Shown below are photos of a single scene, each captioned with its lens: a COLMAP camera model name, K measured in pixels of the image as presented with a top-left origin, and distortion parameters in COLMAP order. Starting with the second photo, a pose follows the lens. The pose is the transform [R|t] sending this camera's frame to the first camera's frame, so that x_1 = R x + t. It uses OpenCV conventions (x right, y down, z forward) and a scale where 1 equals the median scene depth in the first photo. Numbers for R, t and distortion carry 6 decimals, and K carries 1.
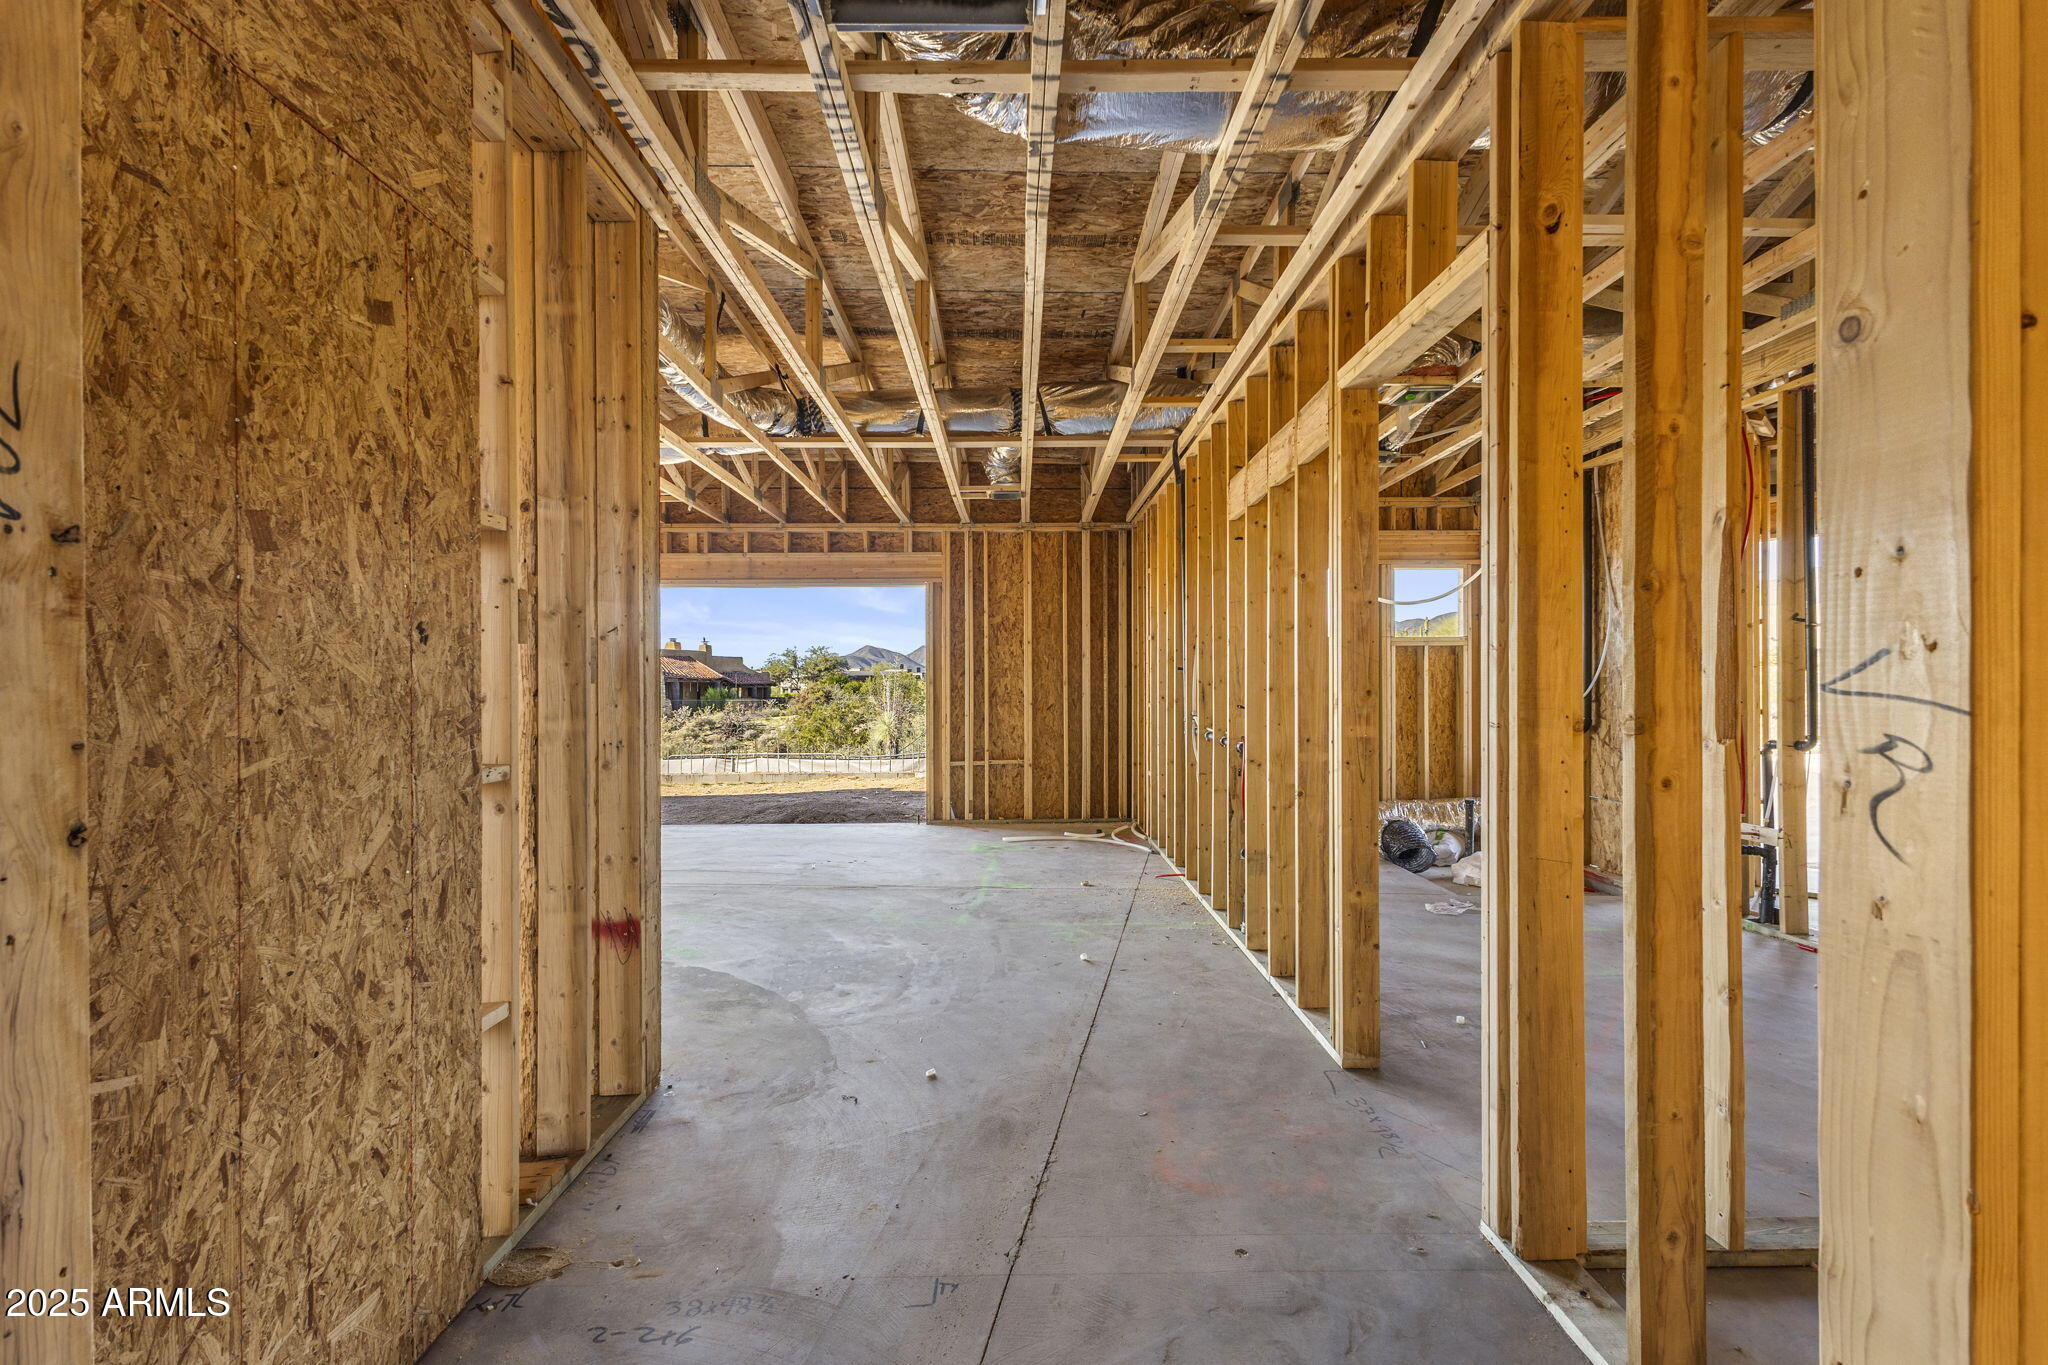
lens RADIAL K [[866.1, 0, 1023.1], [0, 866.1, 691.3], [0, 0, 1]] dist [0.002940, 0.000144]
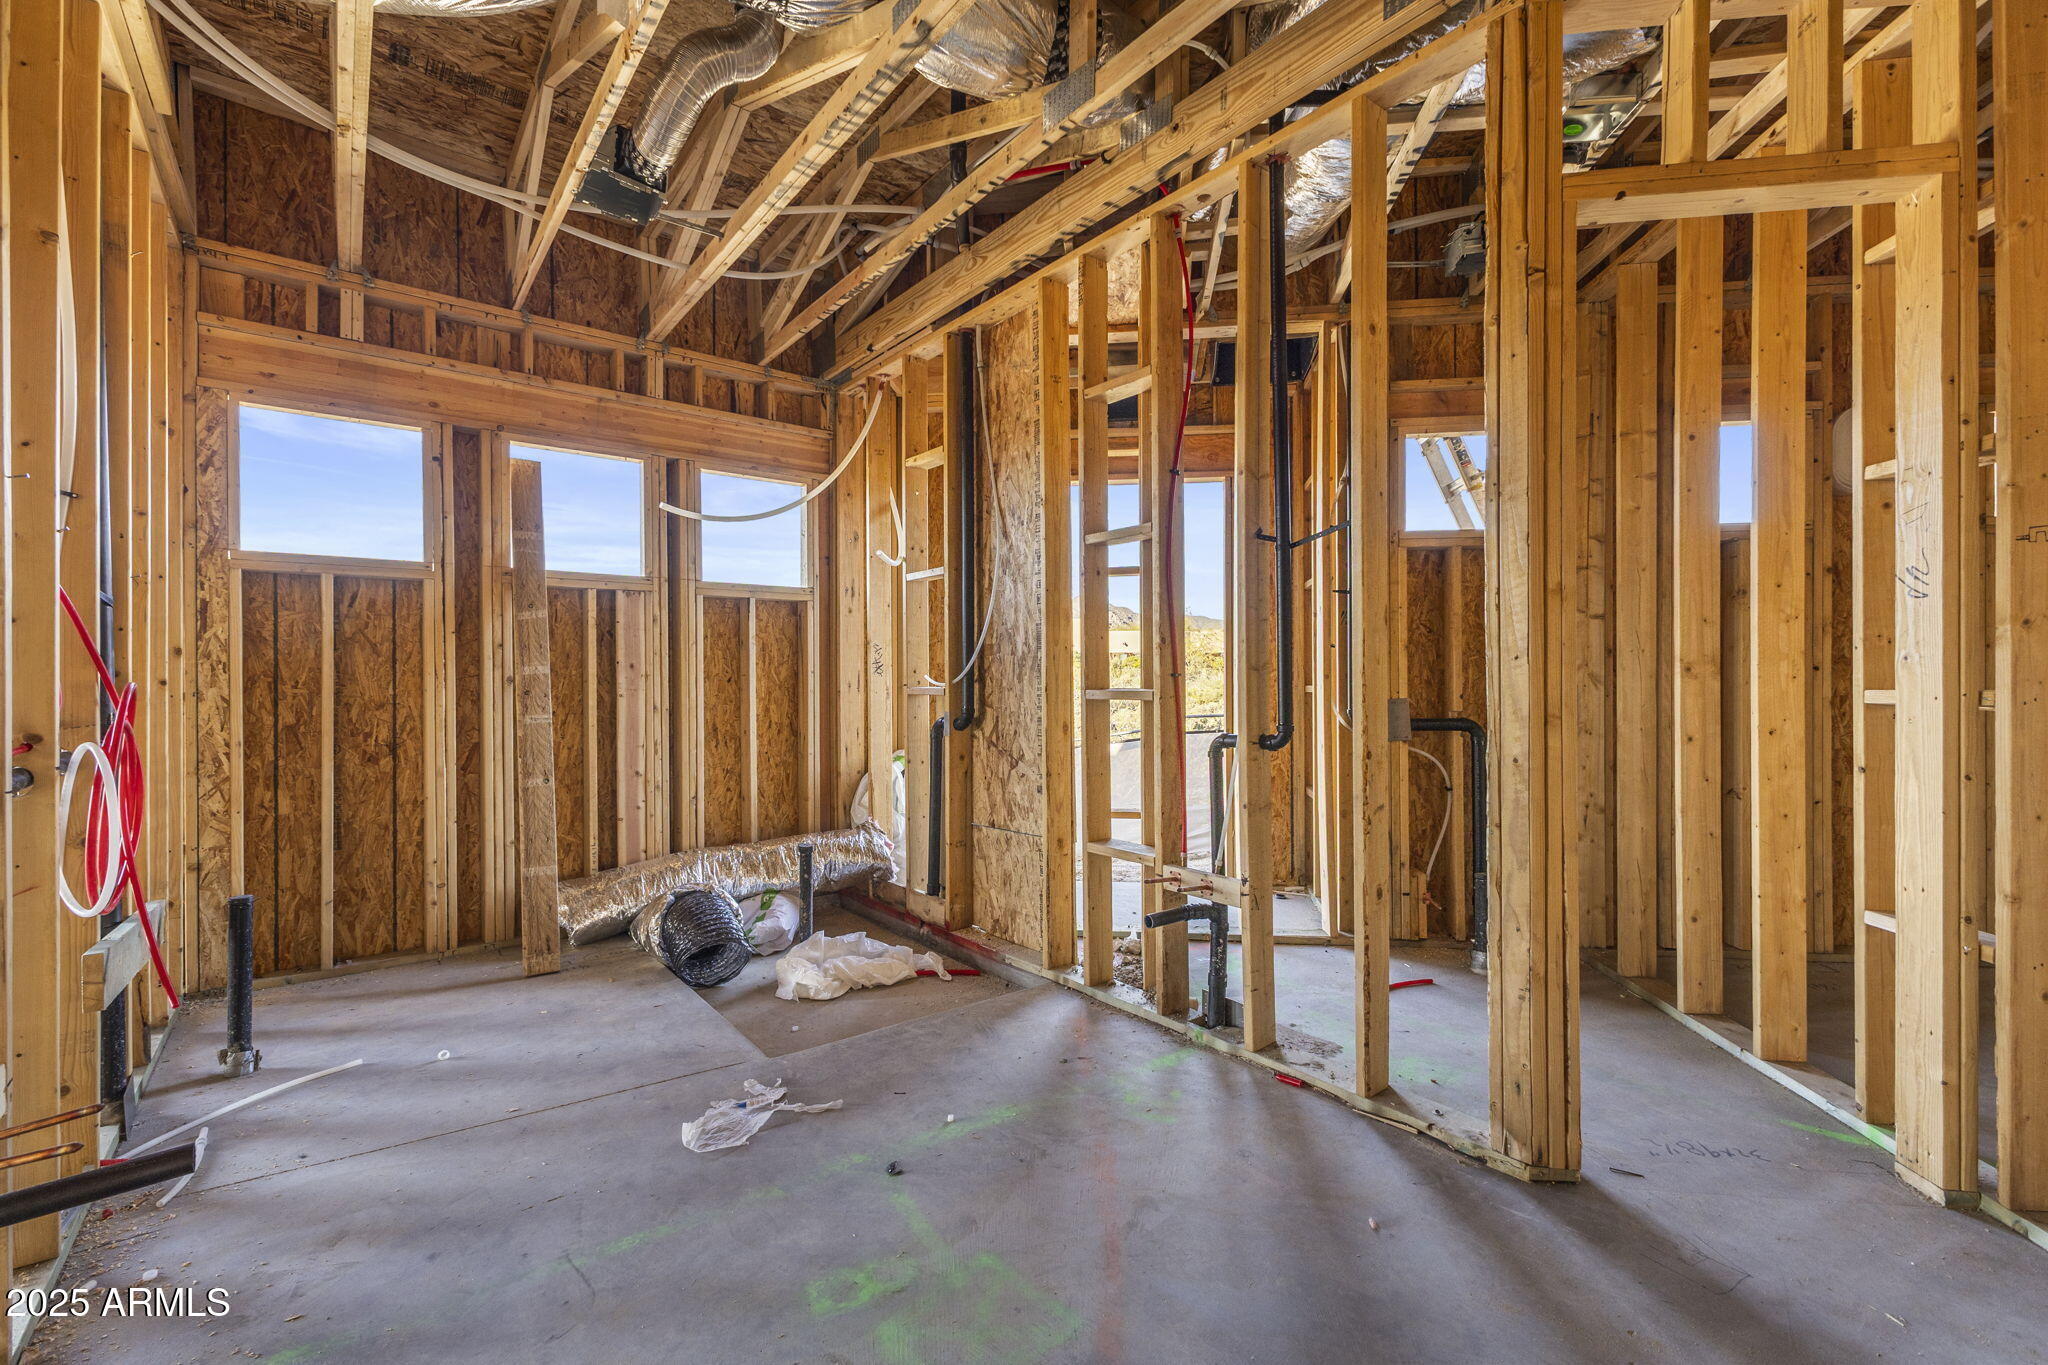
lens RADIAL K [[866.1, 0, 1023.4], [0, 866.1, 686.2], [0, 0, 1]] dist [0.002940, 0.000144]
pose [[0.787203, -0.001286, 0.616692, 0.275773], [0.003402, 0.999992, -0.002257, 0.016994], [-0.616684, 0.003875, 0.787201, 0.453667]]
